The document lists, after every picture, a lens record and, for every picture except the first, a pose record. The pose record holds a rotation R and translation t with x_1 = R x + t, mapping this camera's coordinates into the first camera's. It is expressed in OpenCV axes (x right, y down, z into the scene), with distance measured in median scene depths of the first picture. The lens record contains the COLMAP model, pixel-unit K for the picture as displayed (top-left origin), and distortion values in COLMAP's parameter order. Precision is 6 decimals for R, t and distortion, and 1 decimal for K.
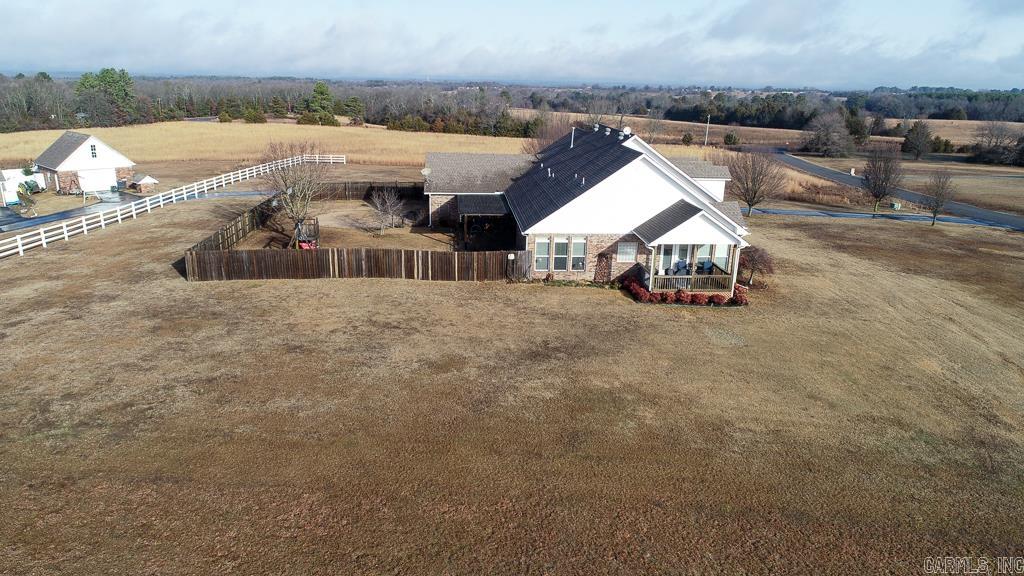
lens RADIAL K [[684.9, 0, 512.0], [0, 684.9, 288.0], [0, 0, 1]] dist [-0.001632, -0.000202]
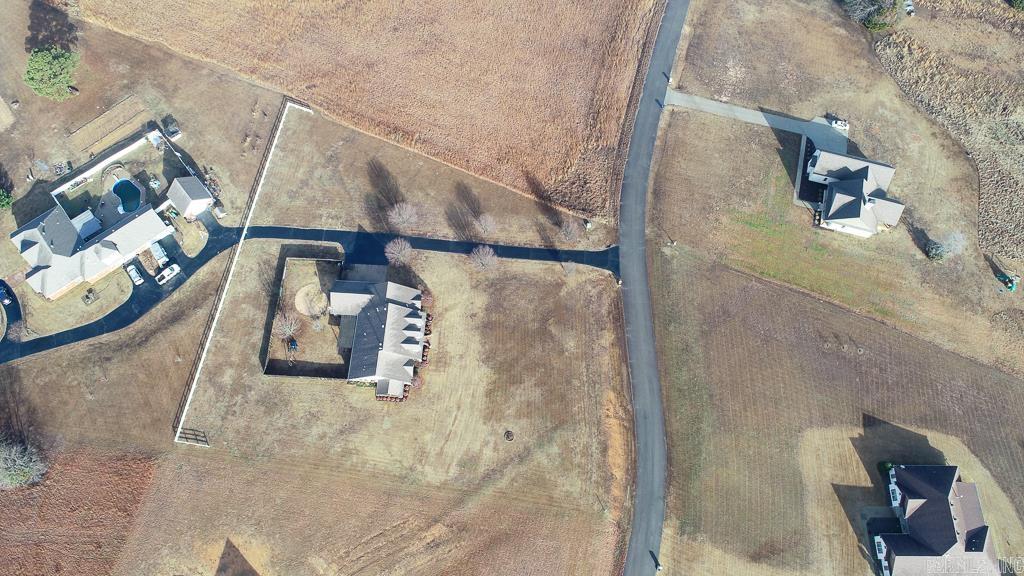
lens RADIAL K [[707.8, 0, 512.0], [0, 707.8, 288.0], [0, 0, 1]] dist [-0.005674, -0.003405]
pose [[0.989906, 0.132719, -0.049718, 1.208731], [-0.044090, 0.621779, 0.781951, -4.062529], [0.134694, -0.771866, 0.621354, -1.068019]]
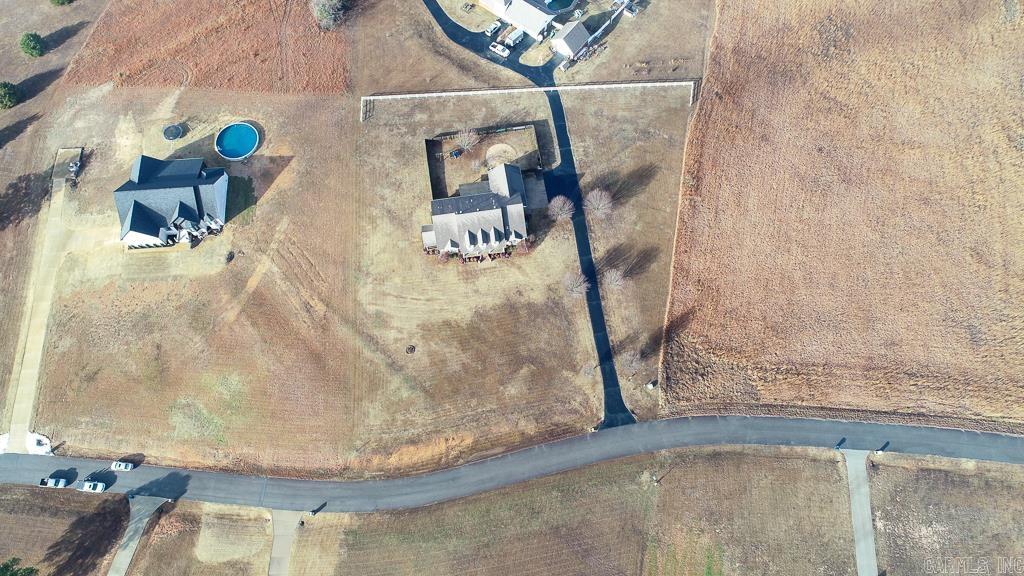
lens RADIAL K [[707.8, 0, 512.0], [0, 707.8, 288.0], [0, 0, 1]] dist [-0.005674, -0.003405]
pose [[0.062631, 0.916802, -0.394400, 2.662555], [-0.267692, 0.396127, 0.878308, -4.513944], [0.961467, 0.050569, 0.270230, 0.370341]]
